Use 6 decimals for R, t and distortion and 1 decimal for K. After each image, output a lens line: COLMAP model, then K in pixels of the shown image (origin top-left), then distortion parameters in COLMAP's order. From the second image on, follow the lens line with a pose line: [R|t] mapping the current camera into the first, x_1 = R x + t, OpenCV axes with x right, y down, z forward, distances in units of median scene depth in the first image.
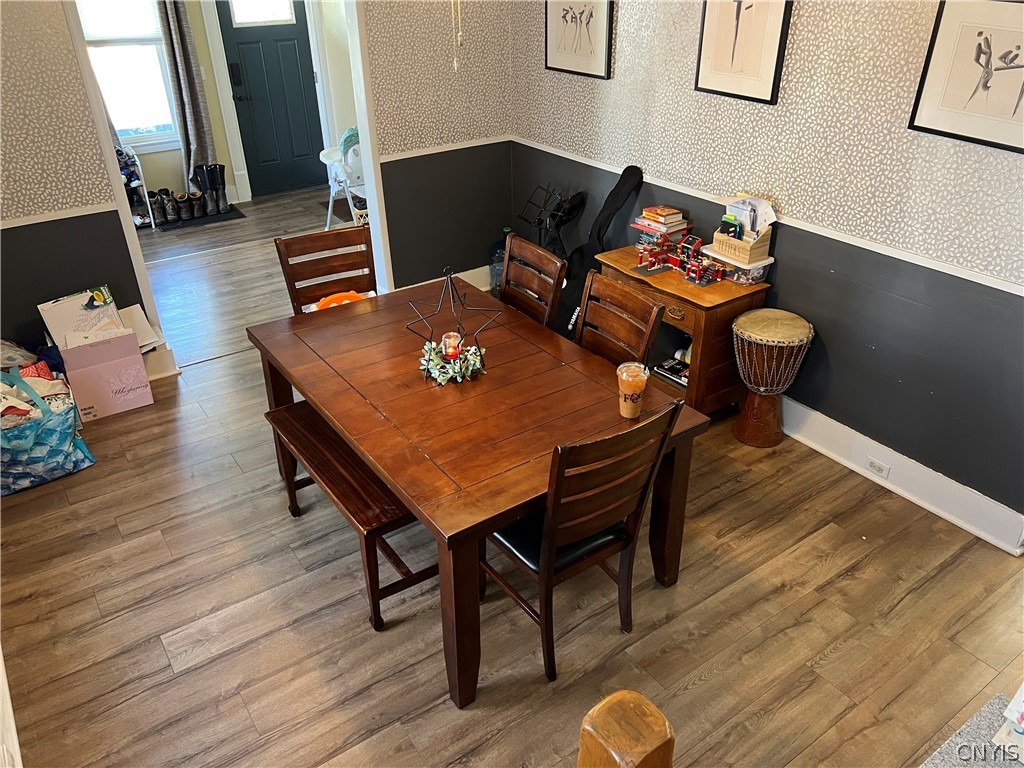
lens RADIAL K [[771.8, 0, 509.5], [0, 771.8, 386.3], [0, 0, 1]] dist [0.057173, -0.070219]
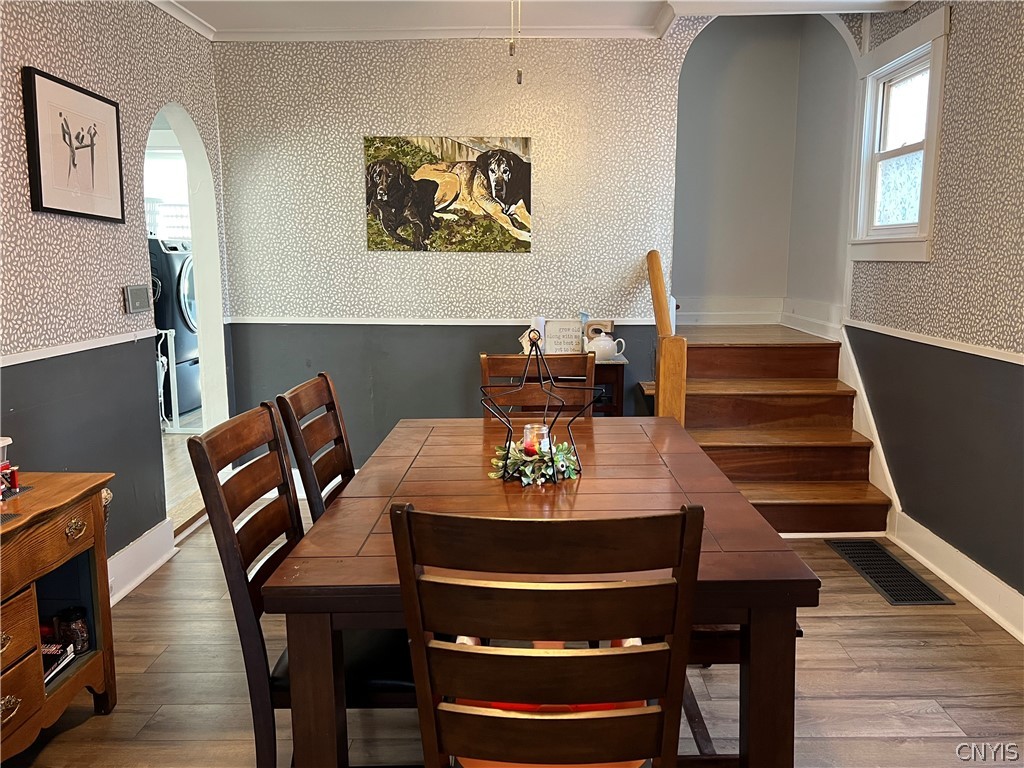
lens RADIAL K [[838.4, 0, 526.2], [0, 838.4, 392.0], [0, 0, 1]] dist [0.067497, -0.077351]
pose [[-0.810190, -0.077446, 0.581029, -0.400672], [0.302306, 0.794032, 0.527374, -0.390738], [-0.502199, 0.602922, -0.619904, 1.107997]]
